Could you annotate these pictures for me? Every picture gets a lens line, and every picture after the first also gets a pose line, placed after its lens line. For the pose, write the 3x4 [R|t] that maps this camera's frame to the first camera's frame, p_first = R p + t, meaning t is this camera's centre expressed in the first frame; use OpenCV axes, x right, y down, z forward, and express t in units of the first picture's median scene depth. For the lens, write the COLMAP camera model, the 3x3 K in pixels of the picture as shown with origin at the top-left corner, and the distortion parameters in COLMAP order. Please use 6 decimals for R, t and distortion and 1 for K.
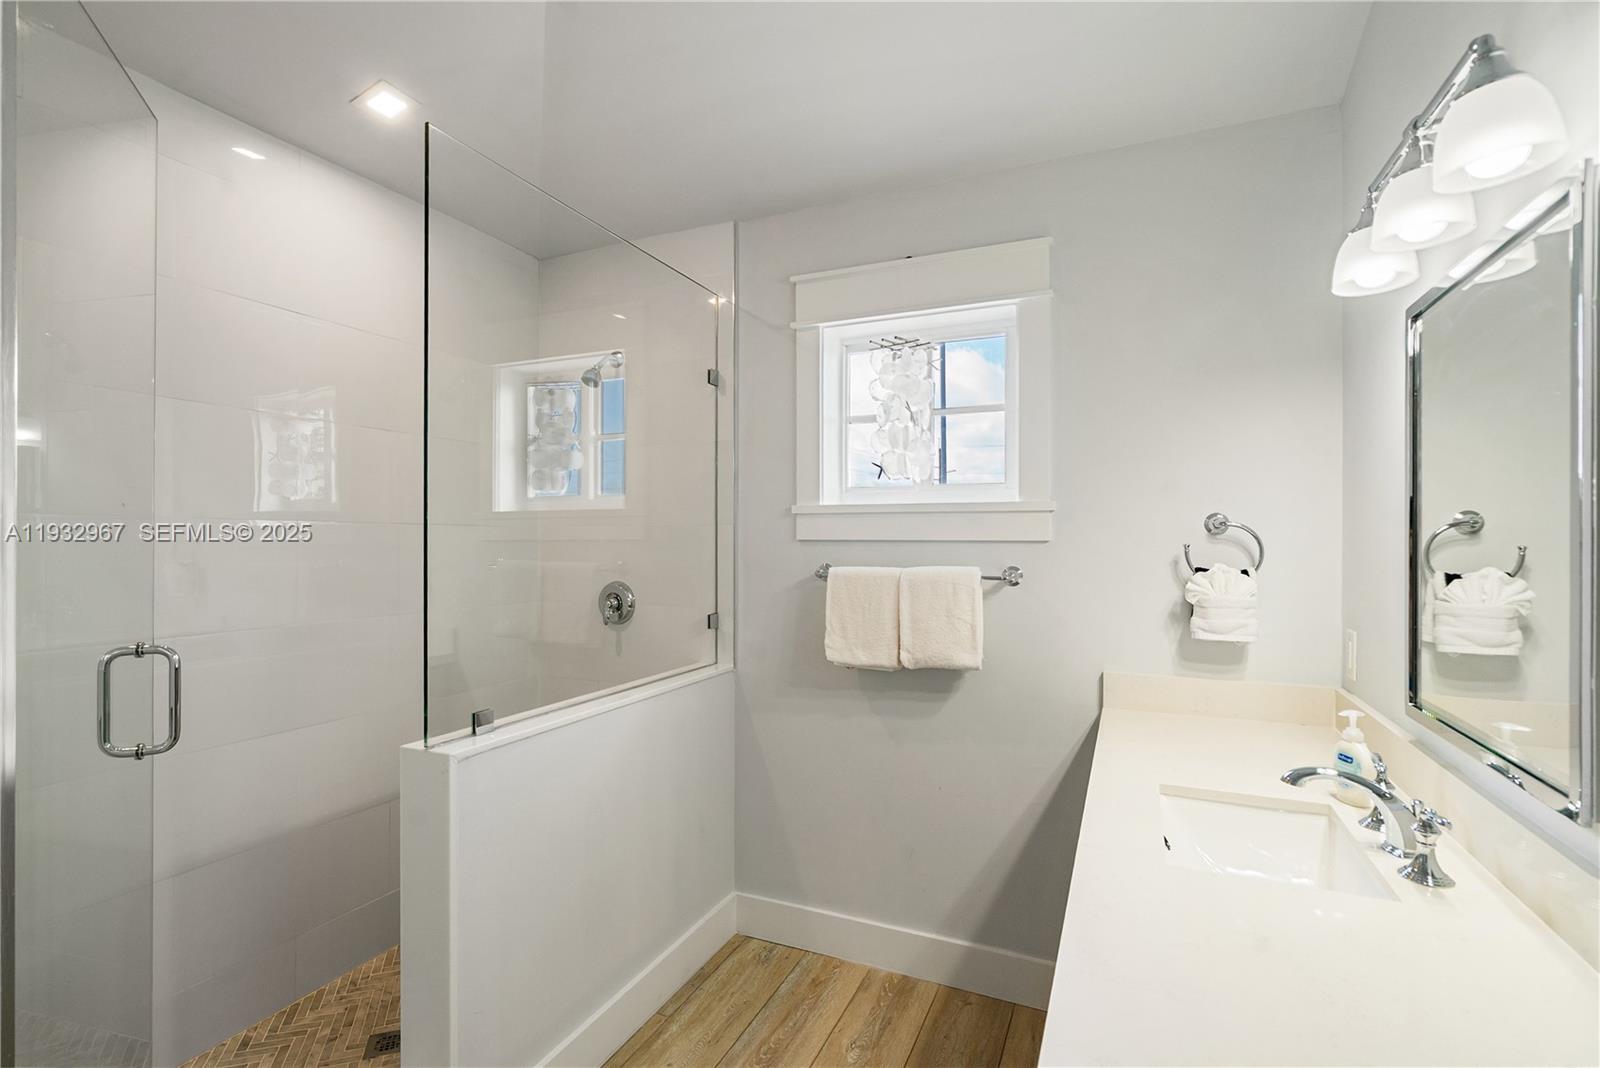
lens RADIAL K [[734.2, 0, 787.5], [0, 734.2, 532.0], [0, 0, 1]] dist [-0.007995, 0.007559]
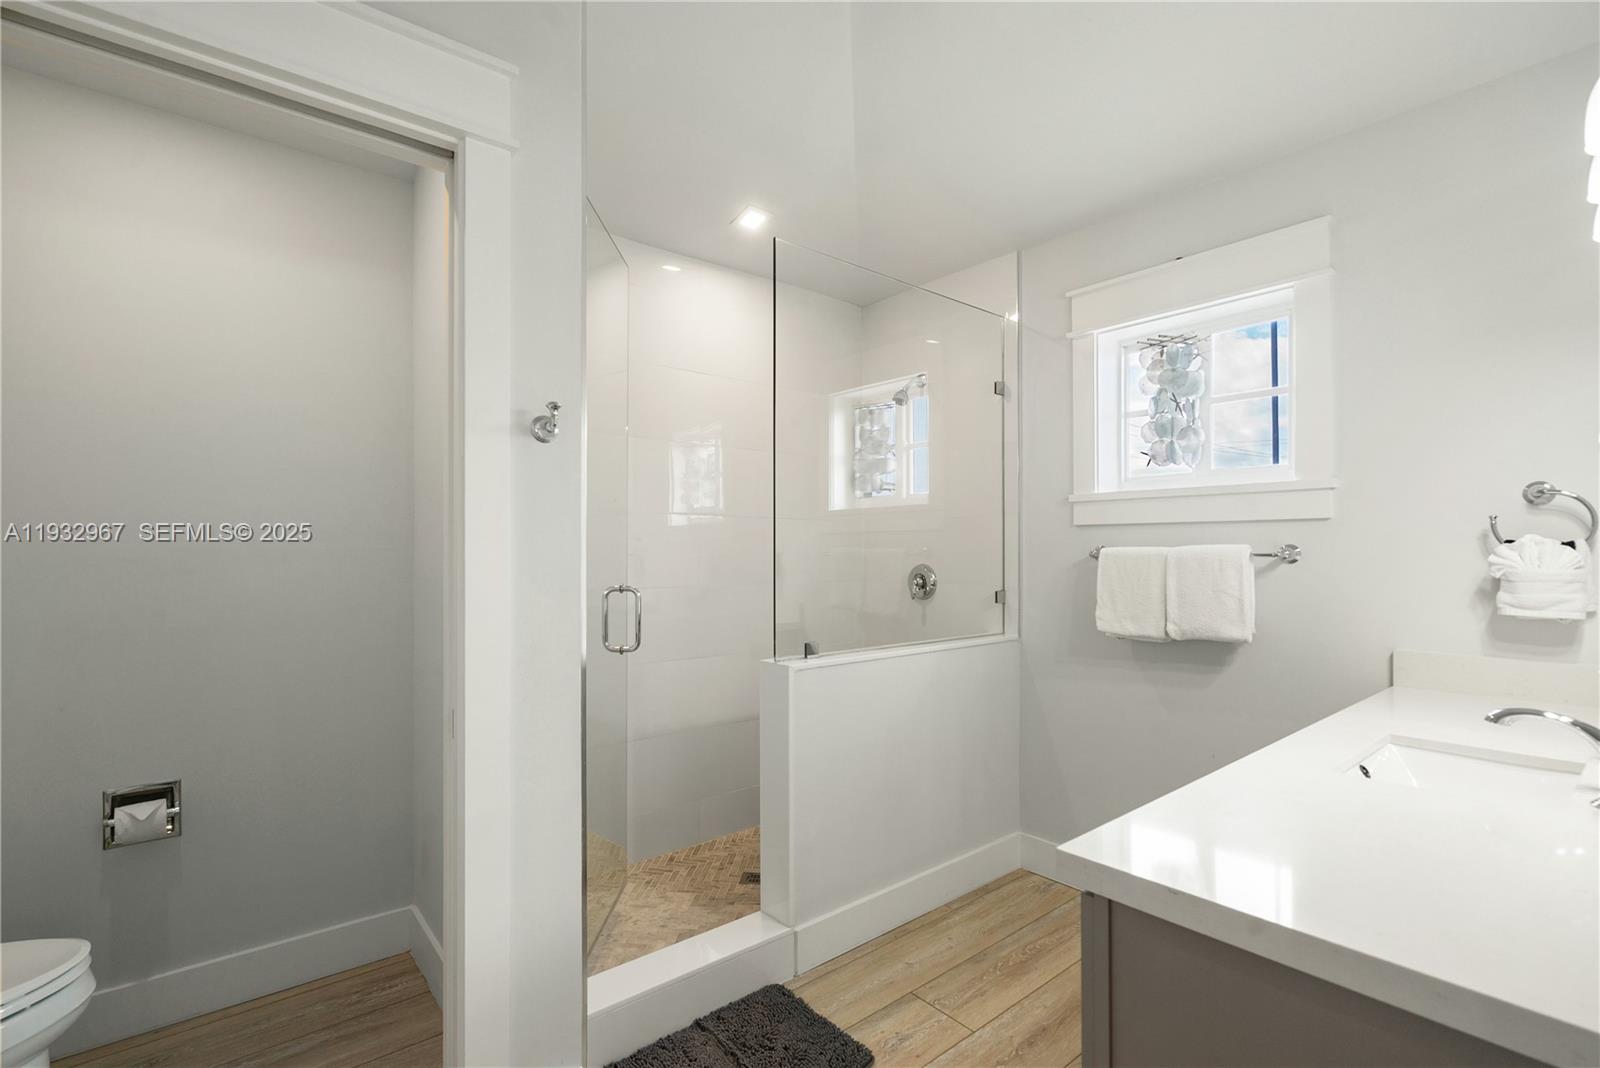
lens RADIAL K [[734.2, 0, 787.5], [0, 734.2, 532.0], [0, 0, 1]] dist [-0.007995, 0.007559]
pose [[0.893844, -0.012033, -0.448217, 0.133246], [0.003492, 0.999796, -0.019876, 0.045282], [0.448365, 0.016201, 0.893704, -0.213292]]
